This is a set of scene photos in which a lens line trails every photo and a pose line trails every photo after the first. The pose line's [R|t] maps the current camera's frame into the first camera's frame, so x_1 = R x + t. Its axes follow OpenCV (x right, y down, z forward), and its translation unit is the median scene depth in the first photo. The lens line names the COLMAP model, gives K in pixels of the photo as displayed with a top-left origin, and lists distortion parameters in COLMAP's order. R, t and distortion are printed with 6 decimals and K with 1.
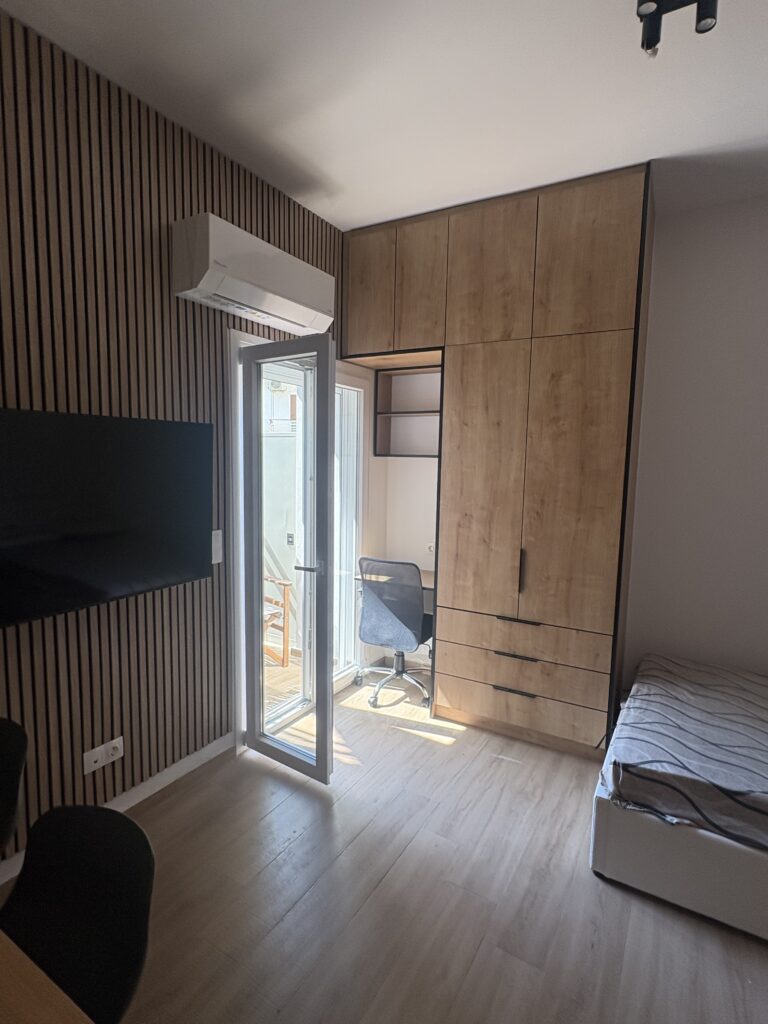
lens RADIAL K [[523.2, 0, 382.6], [0, 523.2, 511.2], [0, 0, 1]] dist [0.000819, 0.001065]
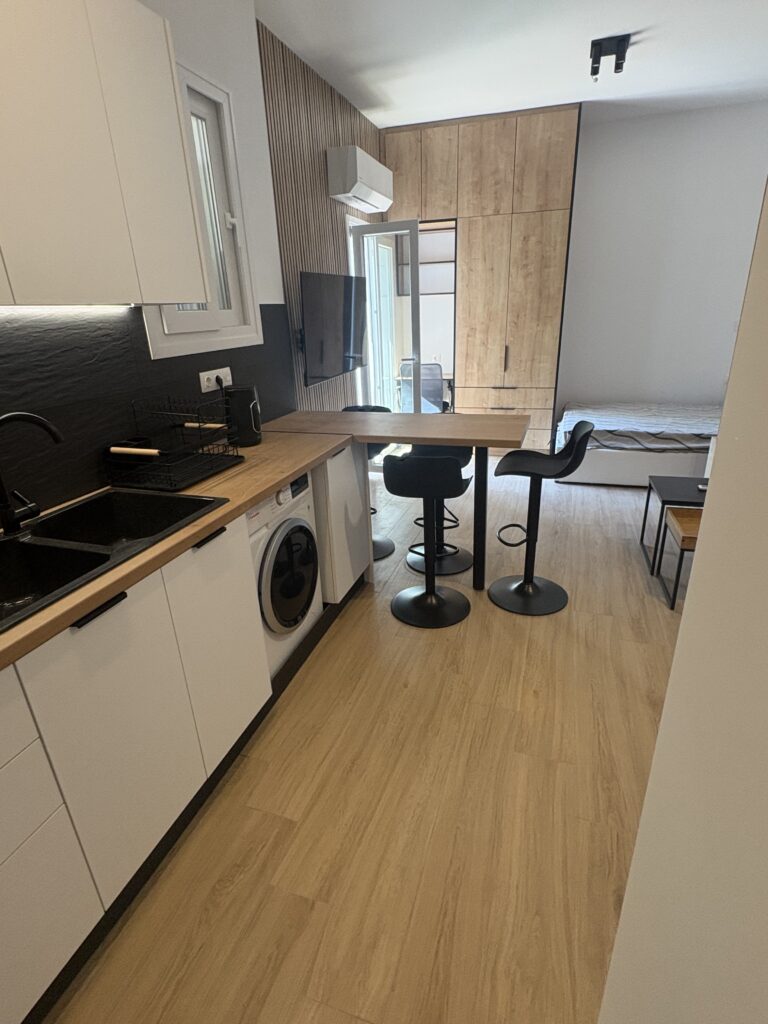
lens RADIAL K [[523.2, 0, 384.2], [0, 523.2, 516.0], [0, 0, 1]] dist [0.000819, 0.001065]
pose [[0.972607, -0.134216, 0.189793, -0.554166], [0.077577, 0.957074, 0.279267, 0.098062], [-0.219128, -0.256894, 0.941270, -0.733126]]
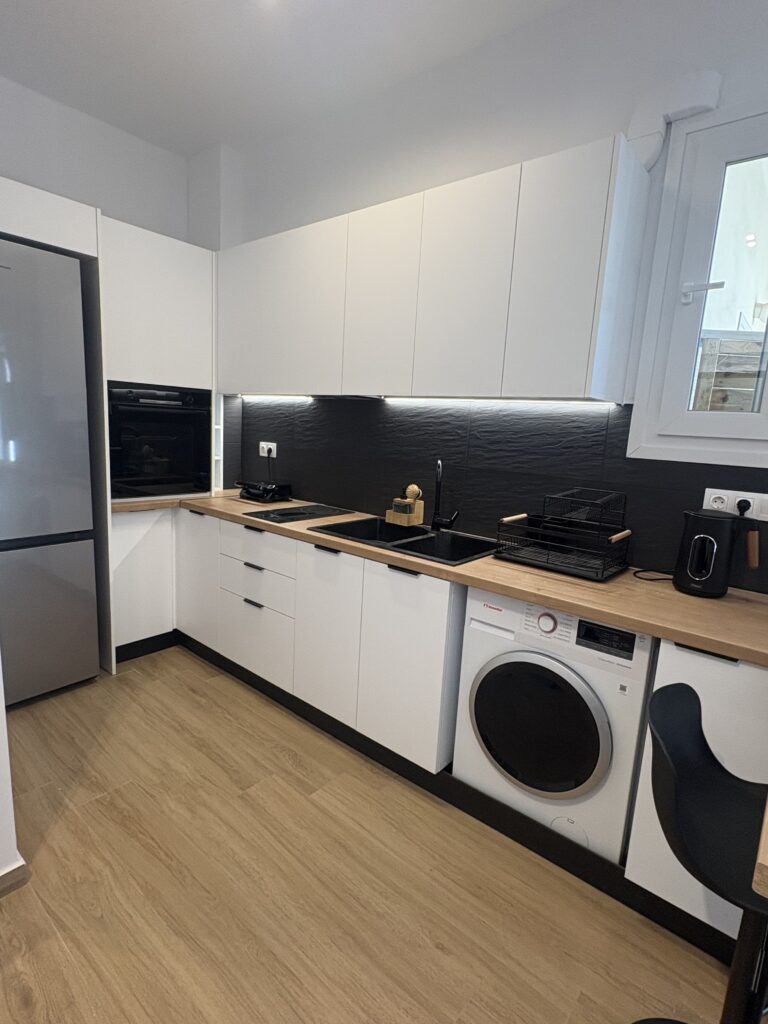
lens RADIAL K [[523.2, 0, 384.7], [0, 523.2, 512.6], [0, 0, 1]] dist [0.000819, 0.001065]
pose [[-0.148005, 0.140730, -0.978923, 1.437411], [-0.157051, 0.973919, 0.163755, 0.024068], [0.976437, 0.177978, -0.122043, 1.280017]]
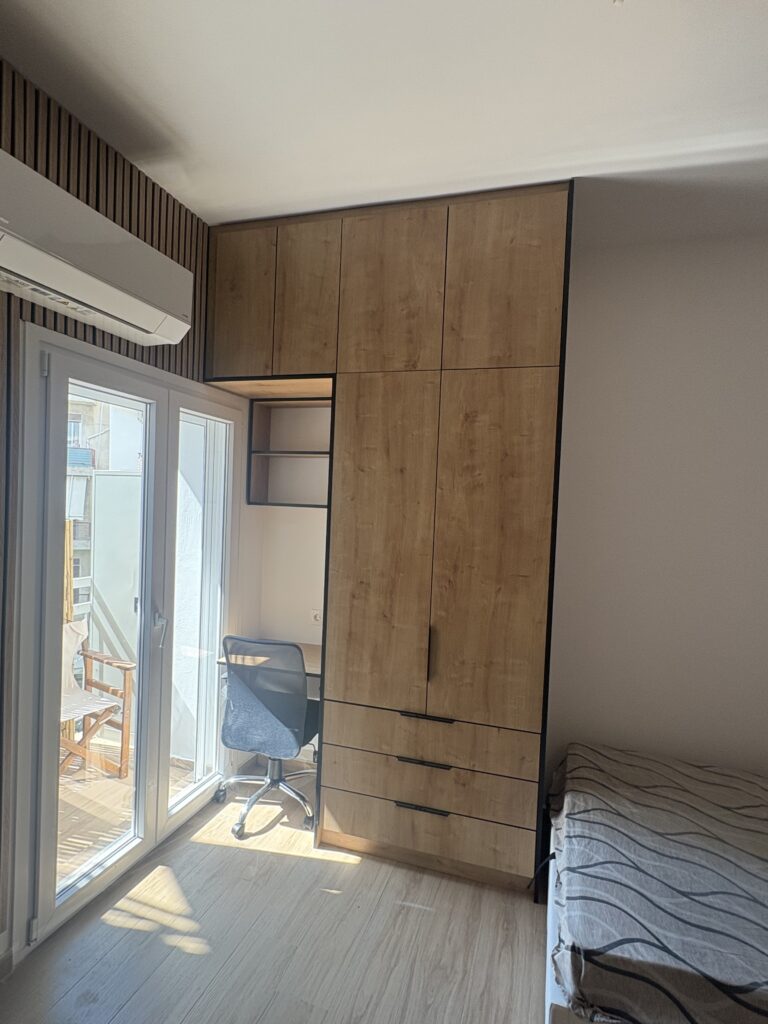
lens RADIAL K [[523.2, 0, 386.2], [0, 523.2, 515.5], [0, 0, 1]] dist [0.000819, 0.001065]
pose [[0.975065, 0.014070, 0.221475, 0.018896], [0.001557, 0.997530, -0.070224, -0.041701], [-0.221916, 0.068817, 0.972634, 0.222730]]
